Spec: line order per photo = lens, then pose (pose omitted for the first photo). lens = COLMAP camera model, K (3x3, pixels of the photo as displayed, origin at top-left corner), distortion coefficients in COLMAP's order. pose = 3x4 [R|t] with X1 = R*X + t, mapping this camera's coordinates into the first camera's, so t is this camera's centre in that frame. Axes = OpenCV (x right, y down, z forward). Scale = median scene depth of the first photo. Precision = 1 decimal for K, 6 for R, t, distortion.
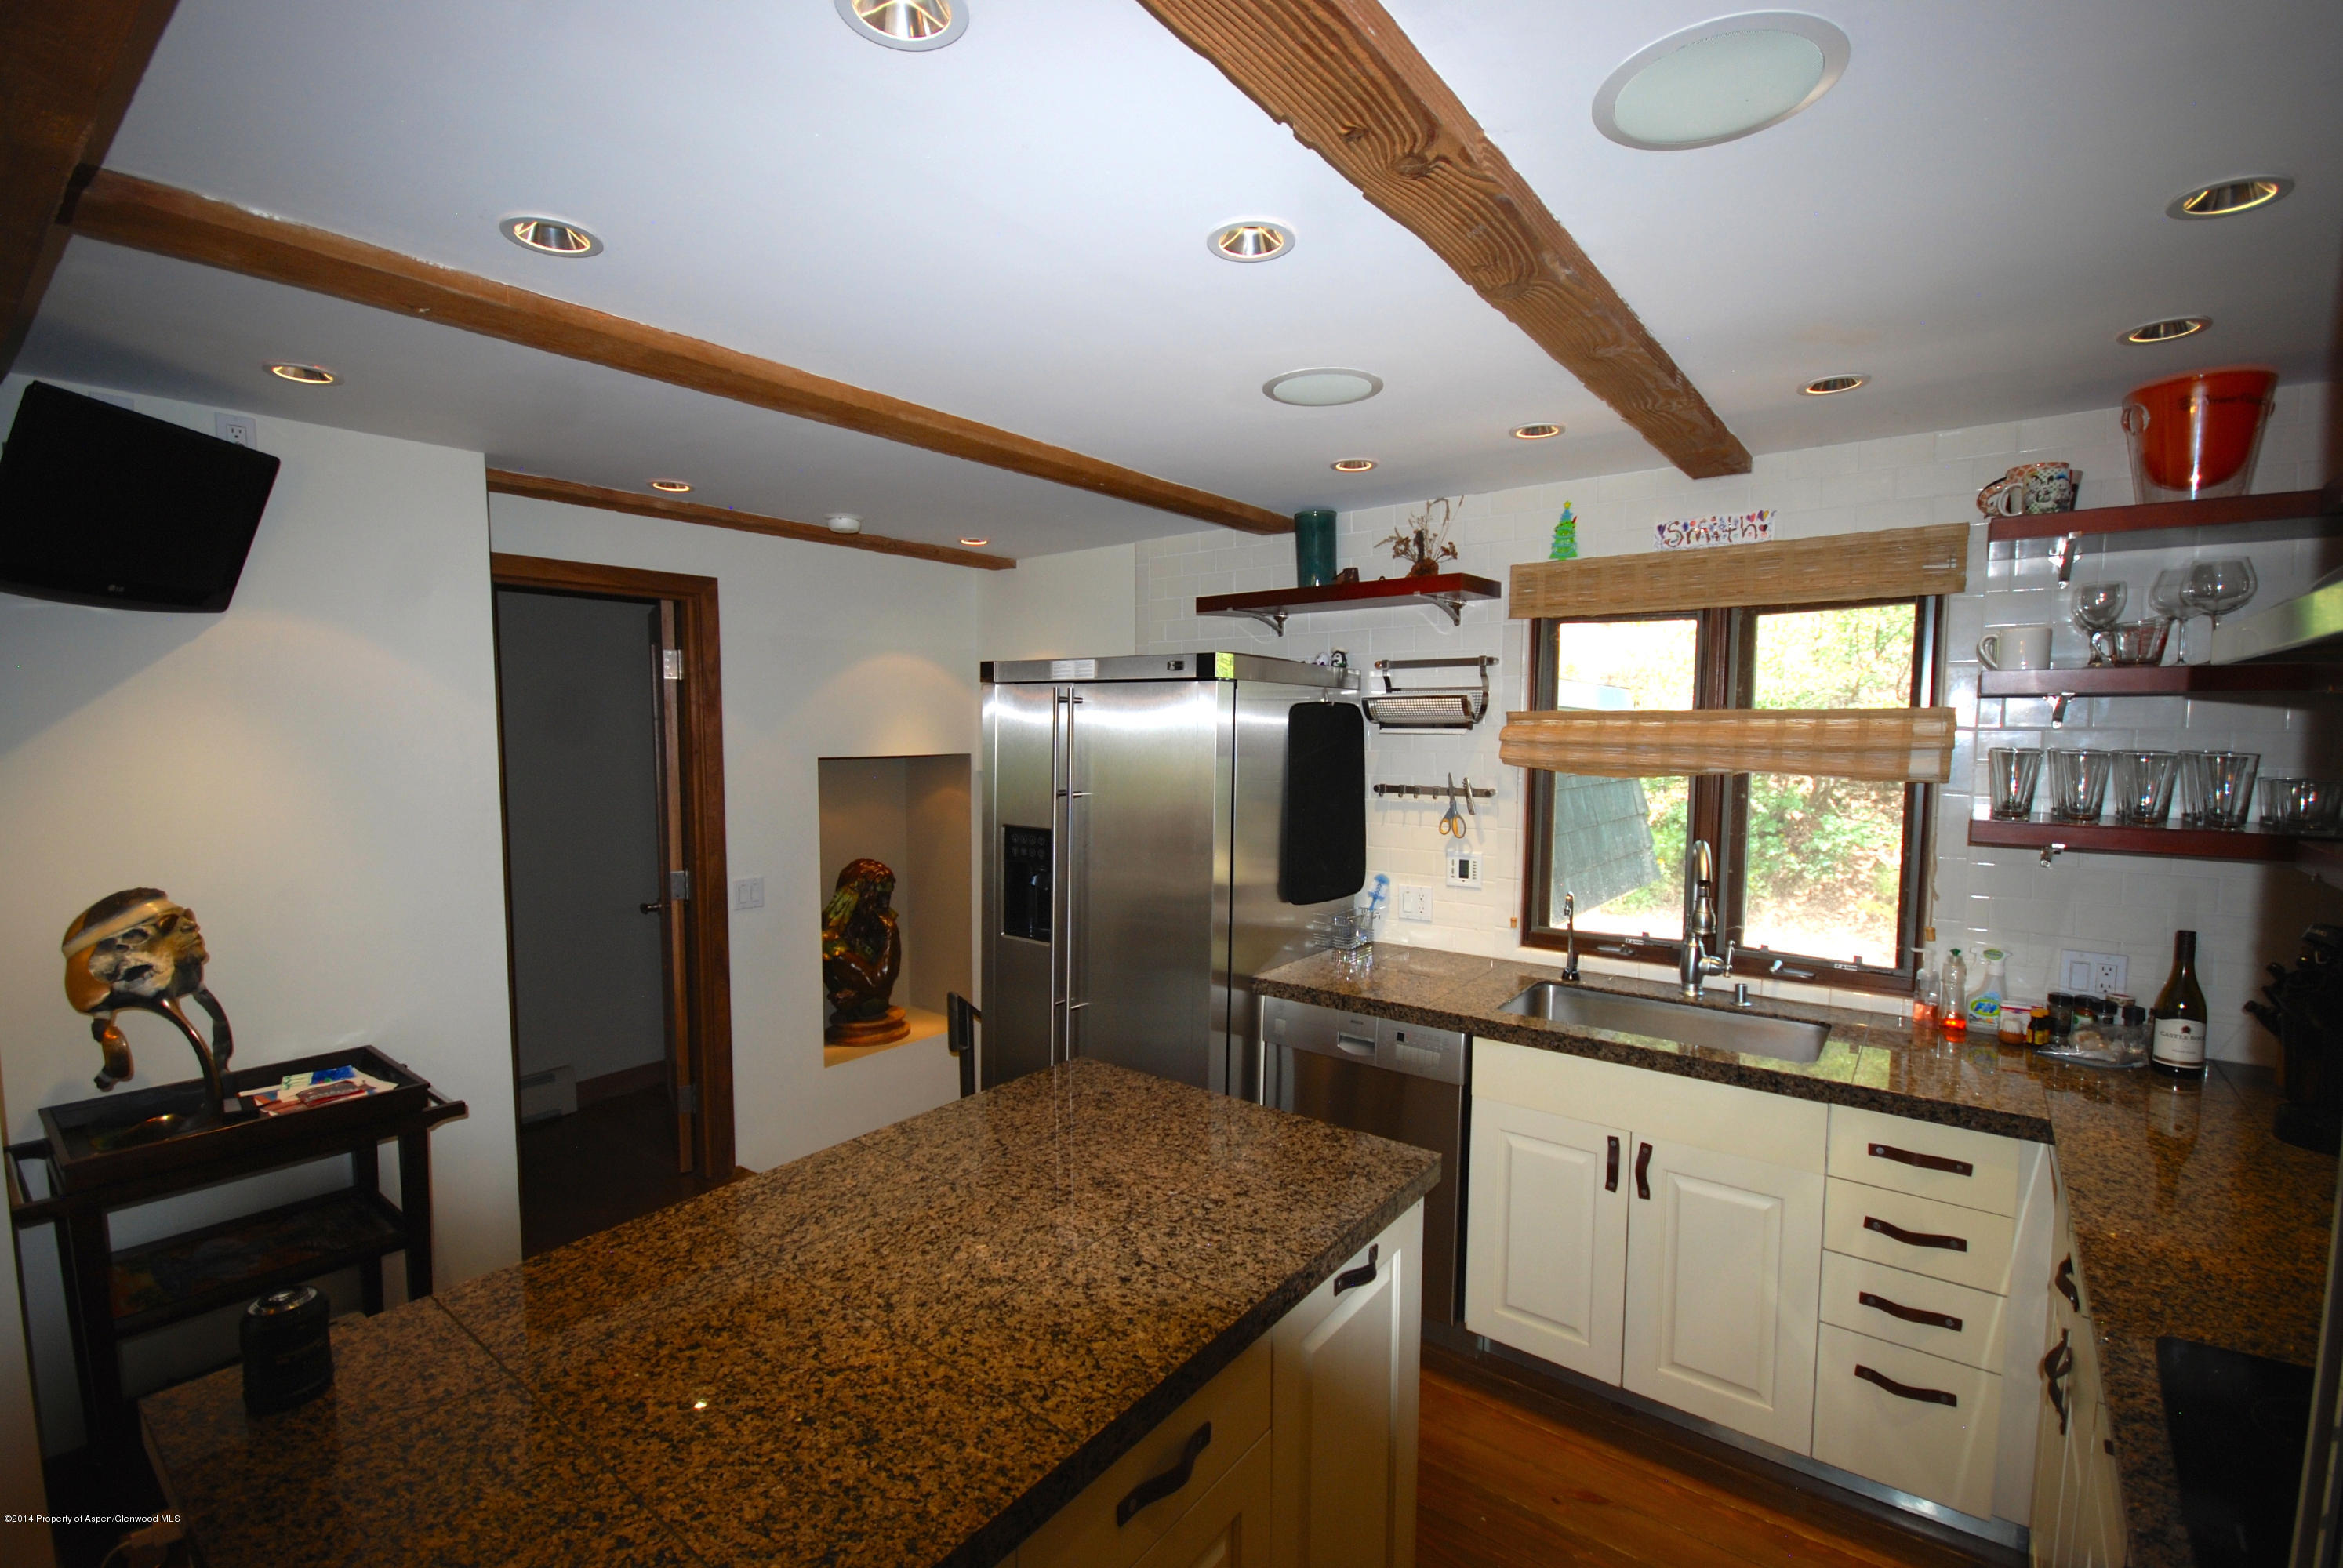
lens RADIAL K [[1031.9, 0, 1179.7], [0, 1031.9, 795.3], [0, 0, 1]] dist [-0.004154, -0.000472]
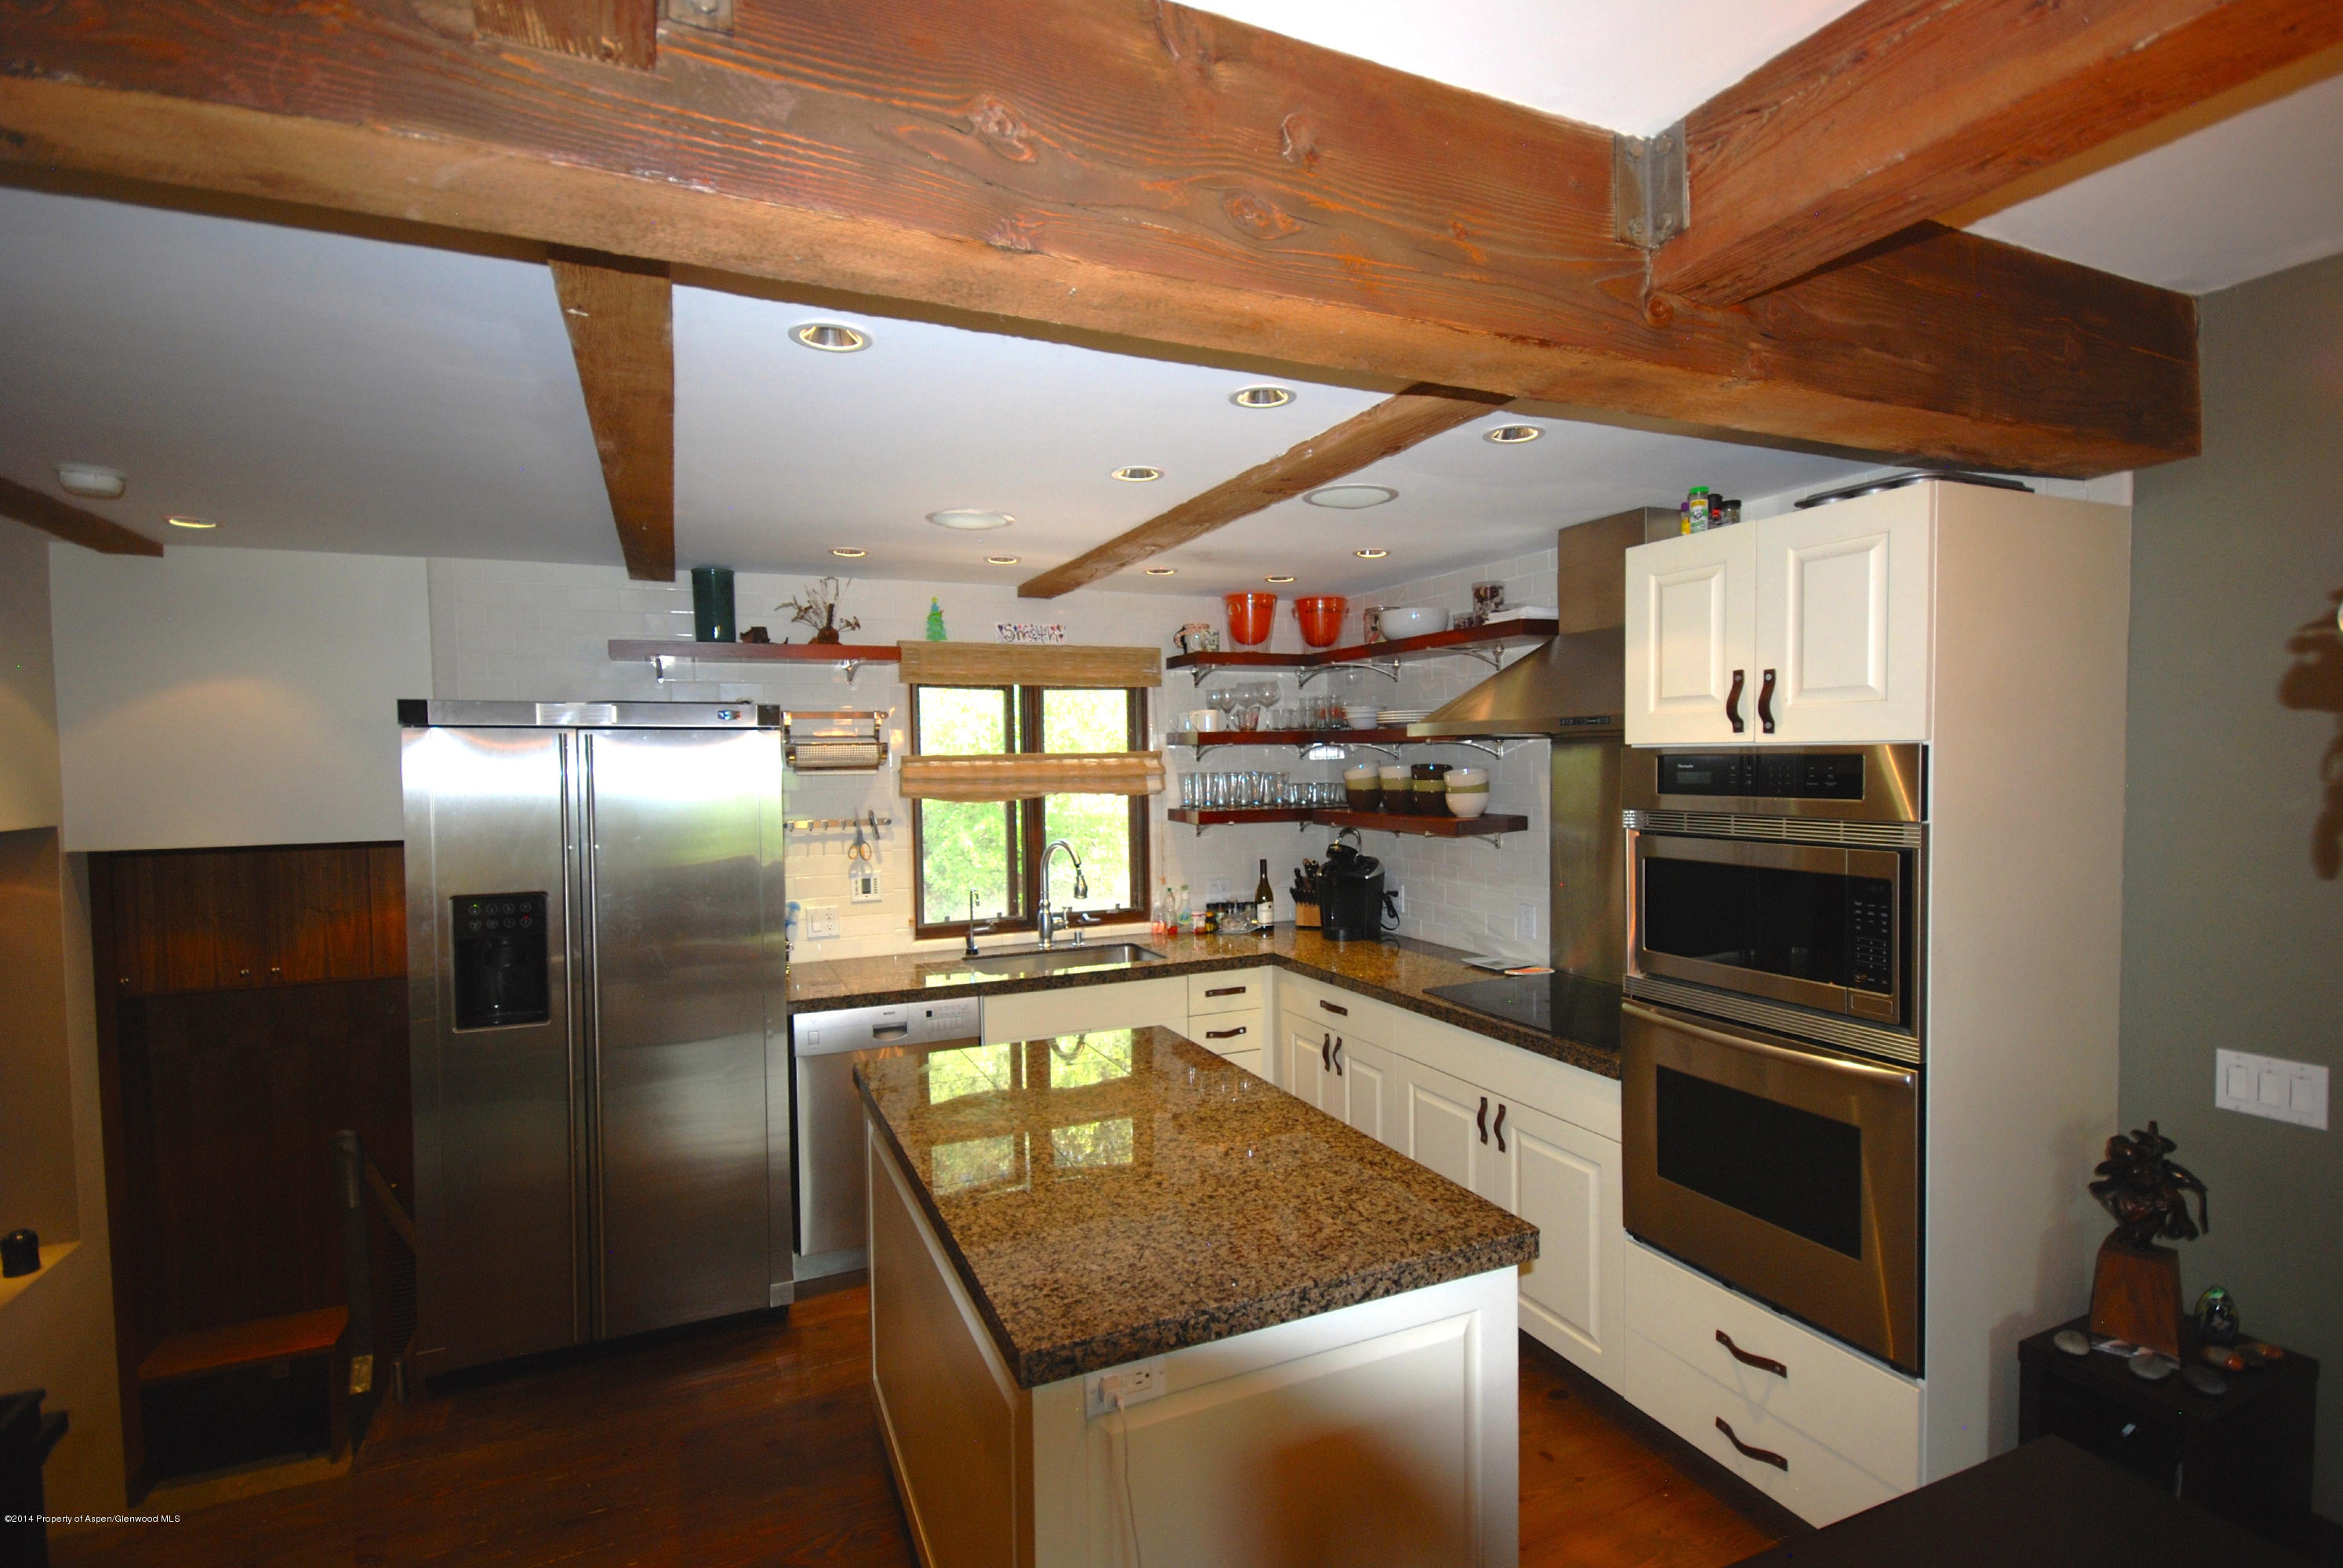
lens RADIAL K [[1102.1, 0, 1181.2], [0, 1102.1, 786.4], [0, 0, 1]] dist [-0.014728, 0.000251]
pose [[0.465791, -0.032558, 0.884296, -0.779262], [0.076563, 0.997058, -0.003619, -0.013310], [-0.881576, 0.069390, 0.466913, 0.078269]]
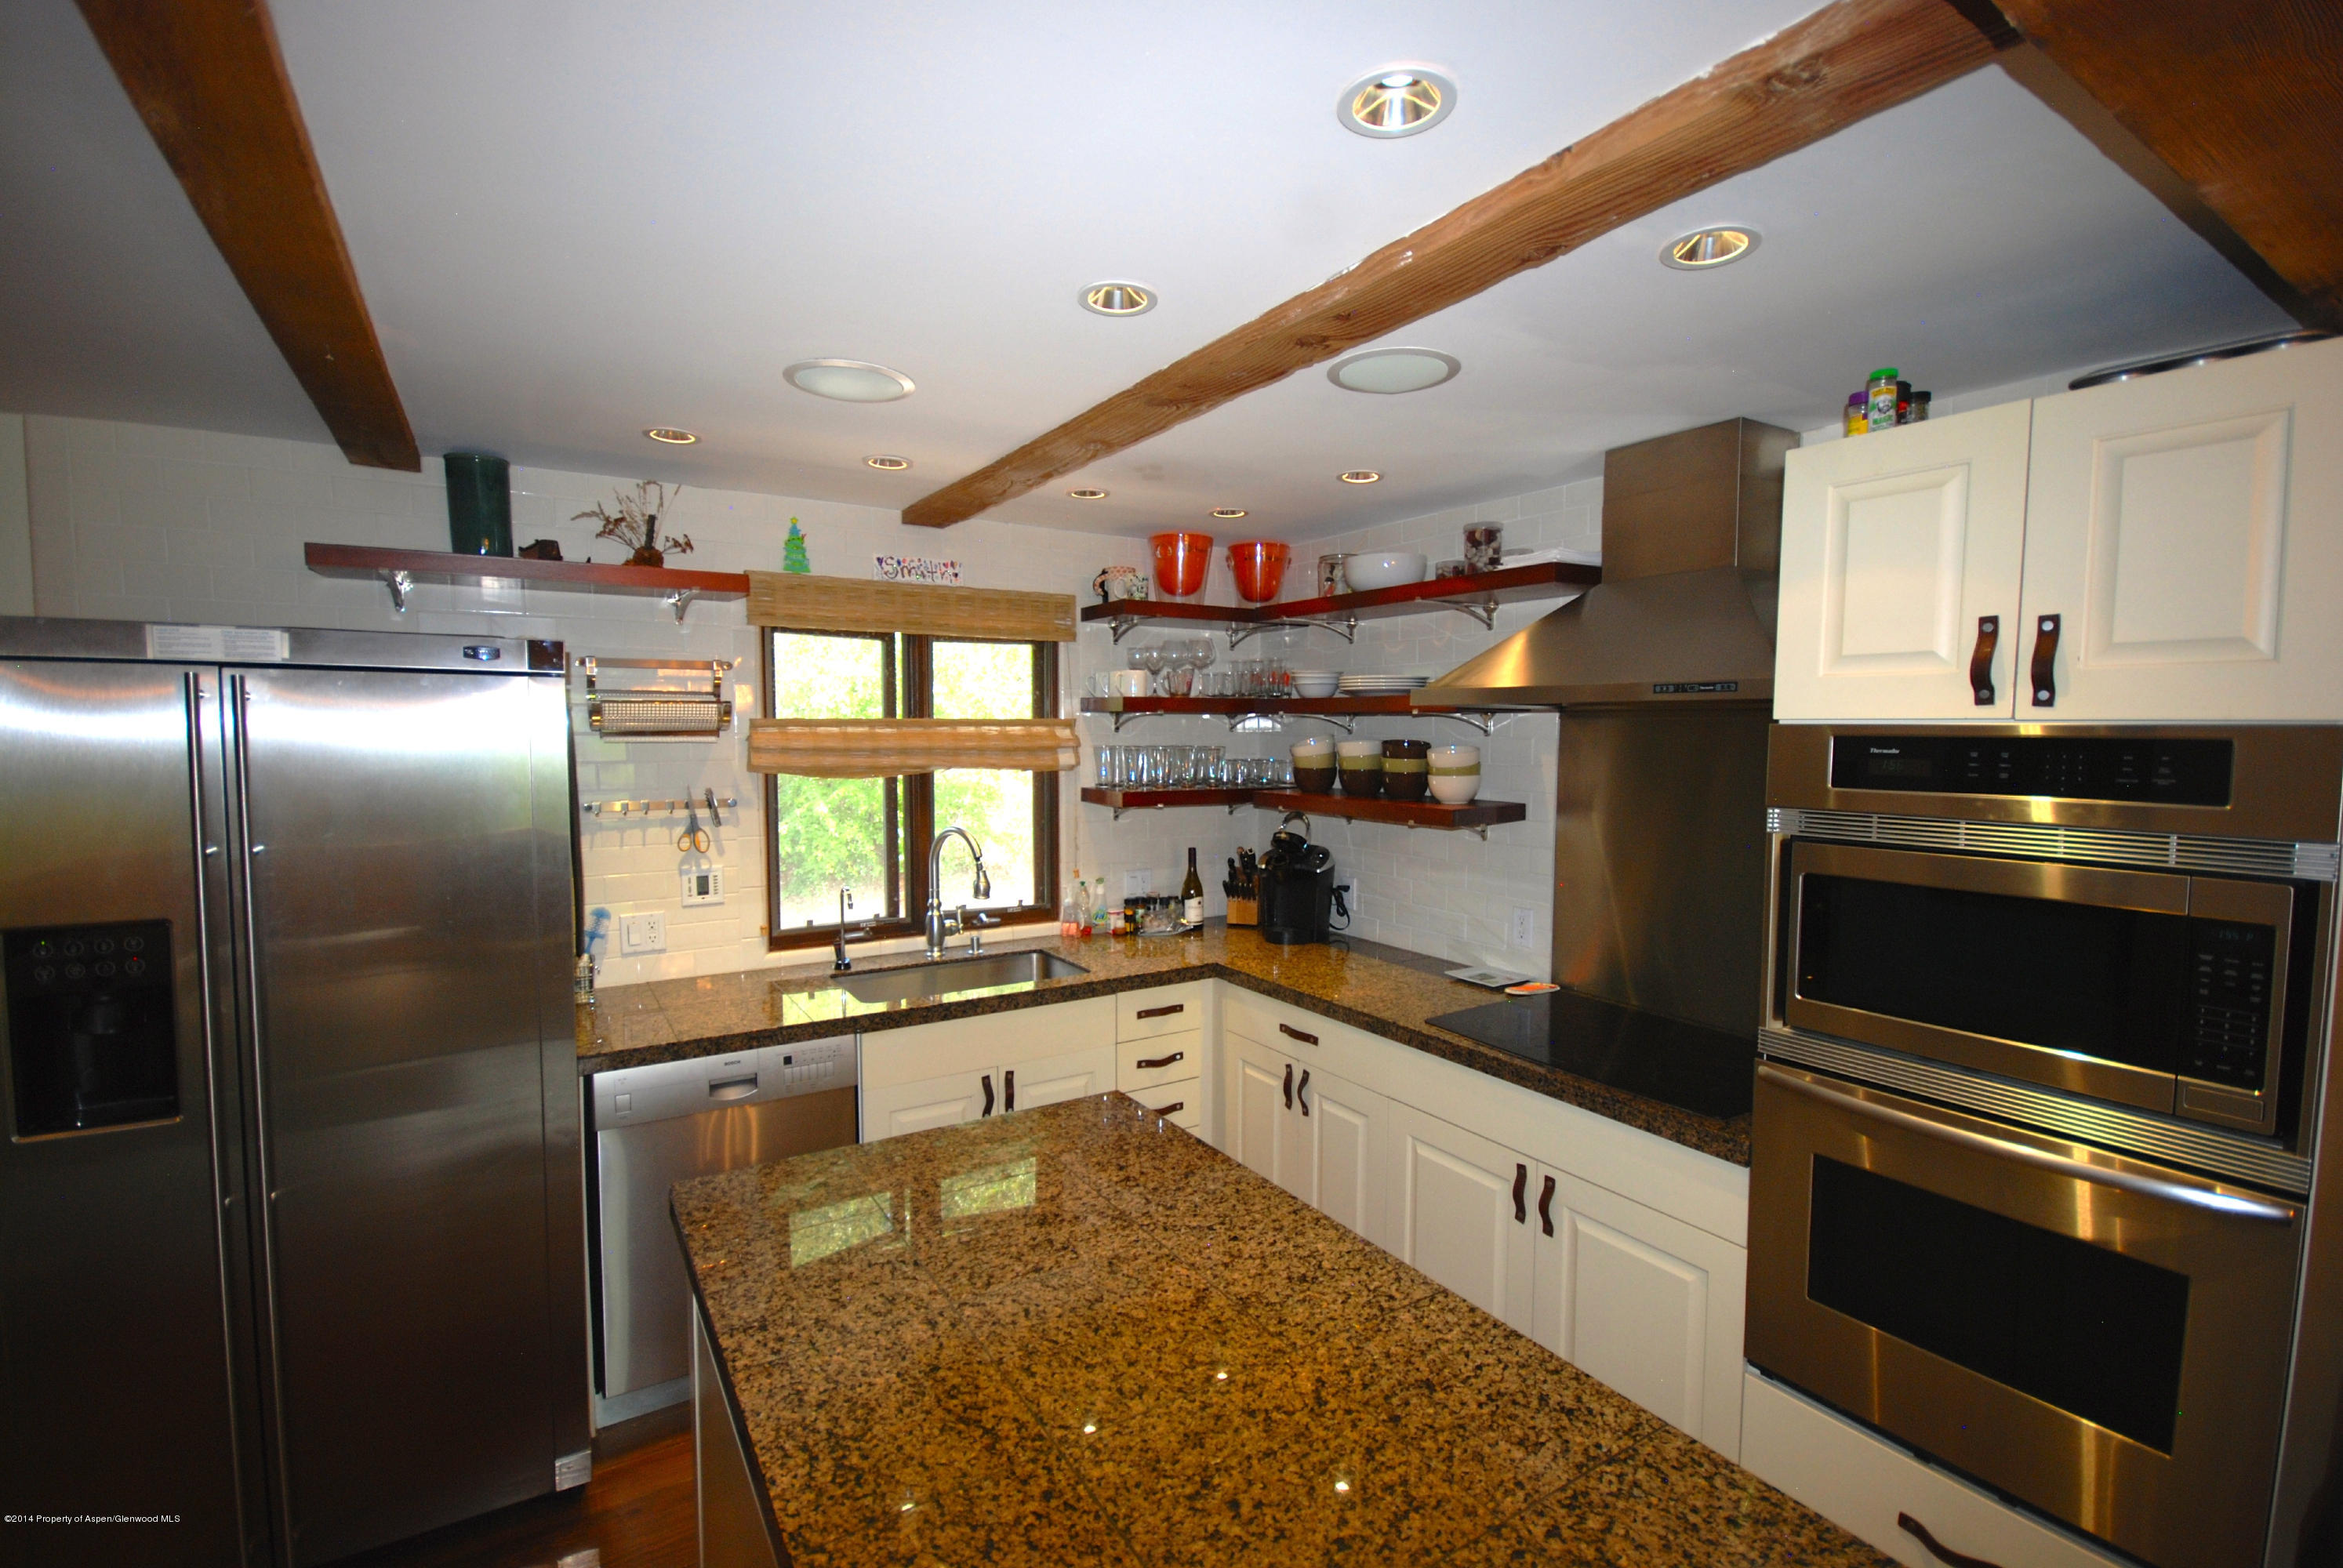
lens RADIAL K [[1031.9, 0, 1175.0], [0, 1031.9, 793.2], [0, 0, 1]] dist [-0.004154, -0.000472]
pose [[0.339850, -0.061618, 0.938459, -0.514543], [0.063216, 0.997091, 0.042575, -0.028401], [-0.938353, 0.044856, 0.342757, 0.310875]]
